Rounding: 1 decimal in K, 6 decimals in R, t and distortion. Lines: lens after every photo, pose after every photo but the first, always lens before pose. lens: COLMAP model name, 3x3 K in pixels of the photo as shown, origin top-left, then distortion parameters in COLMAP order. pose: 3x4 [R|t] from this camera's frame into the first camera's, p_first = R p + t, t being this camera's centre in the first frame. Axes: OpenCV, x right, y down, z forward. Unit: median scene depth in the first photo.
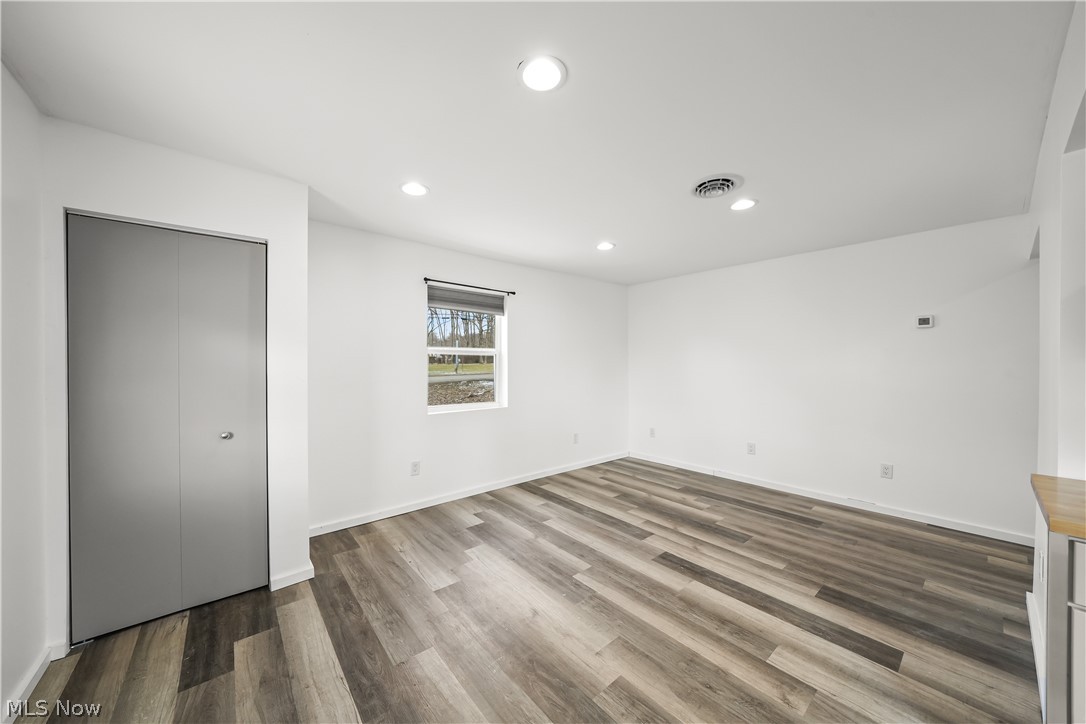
lens RADIAL K [[380.0, 0, 534.4], [0, 380.0, 364.8], [0, 0, 1]] dist [-0.008690, 0.000895]
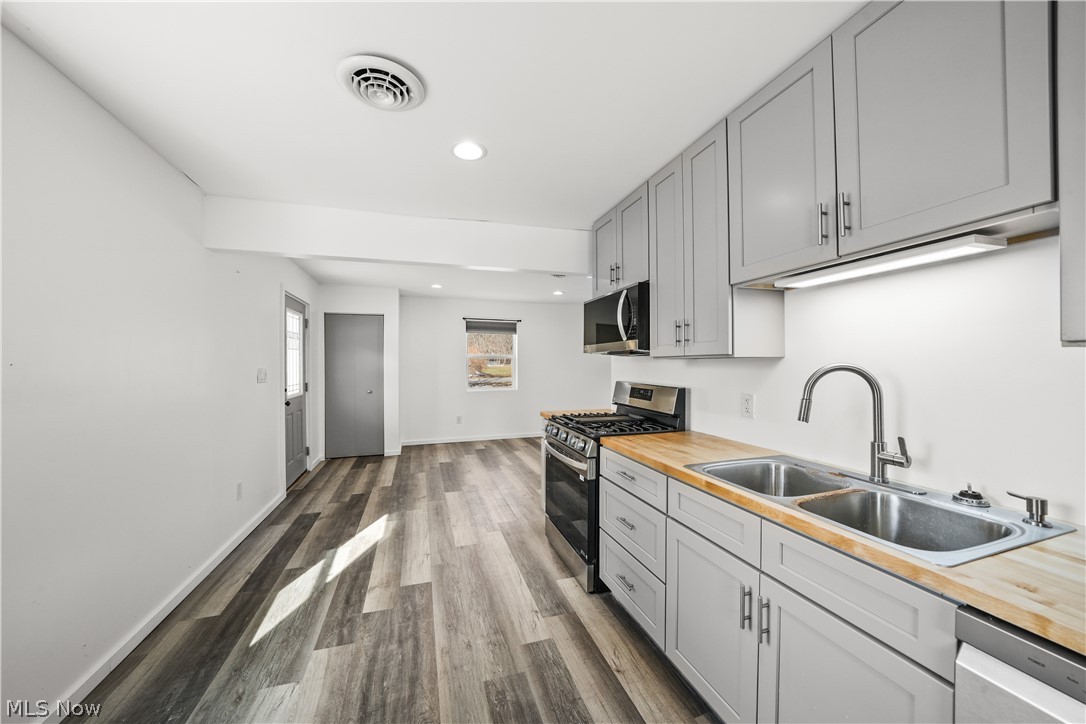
lens RADIAL K [[380.0, 0, 533.3], [0, 380.0, 365.0], [0, 0, 1]] dist [-0.008690, 0.000895]
pose [[0.923550, 0.002295, -0.383470, 0.915560], [-0.002705, 0.999996, -0.000532, 0.004244], [0.383468, 0.001528, 0.923553, -0.726303]]
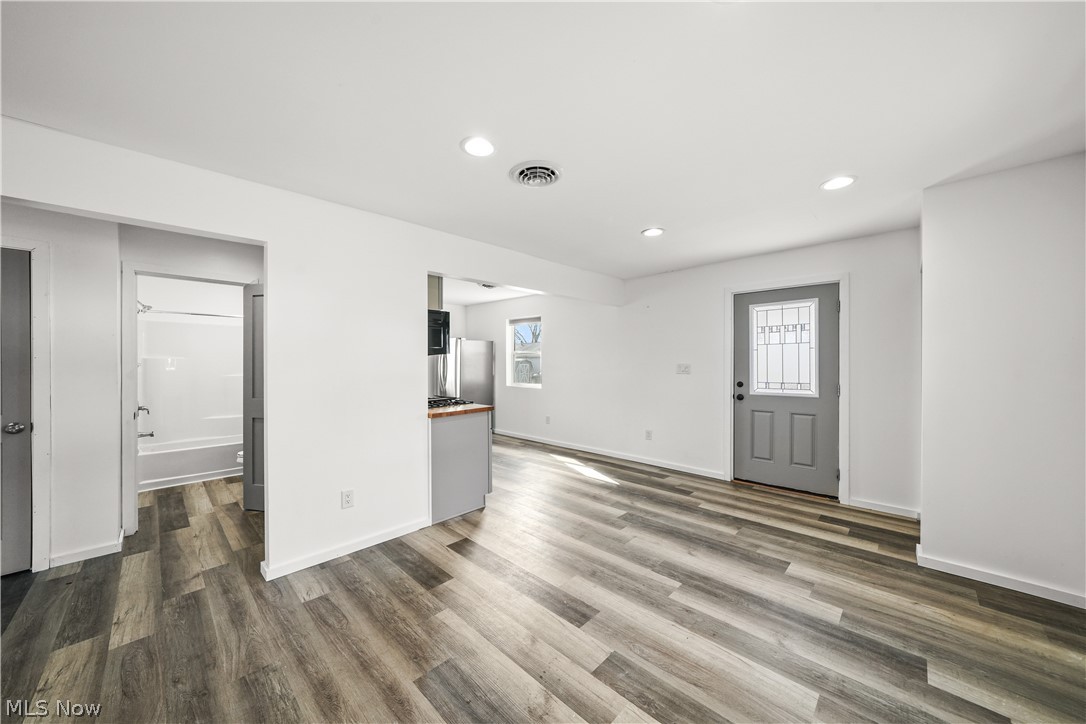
lens RADIAL K [[380.0, 0, 537.2], [0, 380.0, 357.5], [0, 0, 1]] dist [-0.008690, 0.000895]
pose [[-0.994489, 0.005243, -0.104705, 0.478880], [0.005617, 0.999979, -0.003276, -0.008753], [0.104686, -0.003846, -0.994498, 1.635372]]
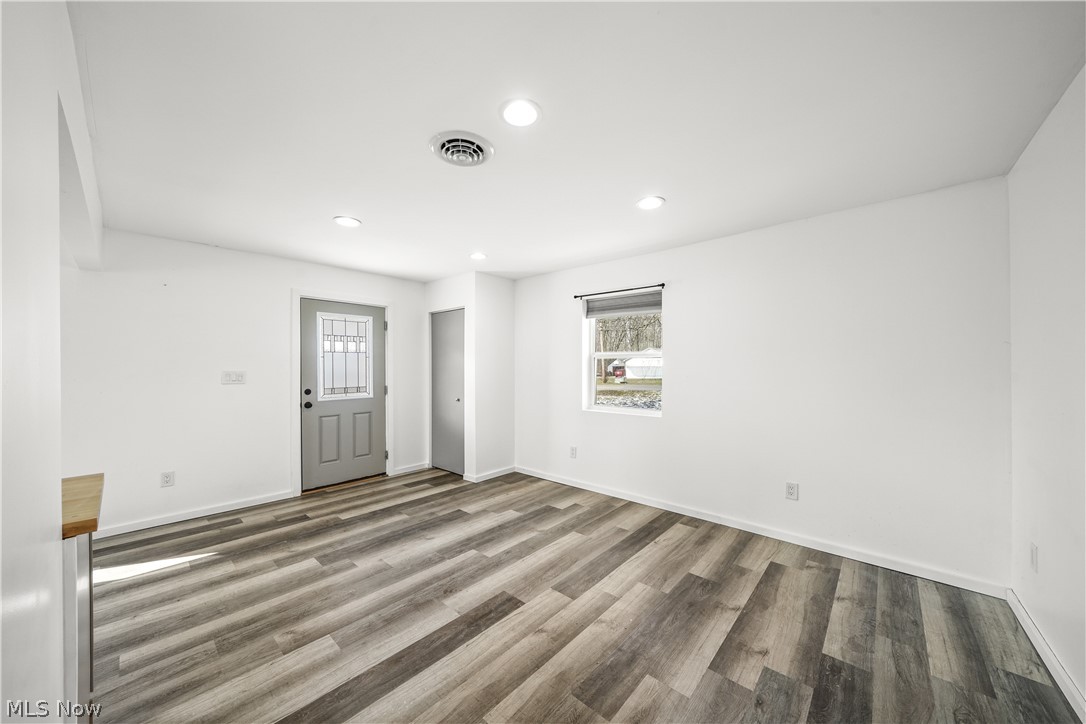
lens RADIAL K [[380.0, 0, 539.8], [0, 380.0, 367.2], [0, 0, 1]] dist [-0.008690, 0.000895]
pose [[0.148506, 0.001116, -0.988911, 1.097071], [-0.006529, 0.999979, 0.000148, -0.002505], [0.988890, 0.006435, 0.148510, 0.877872]]
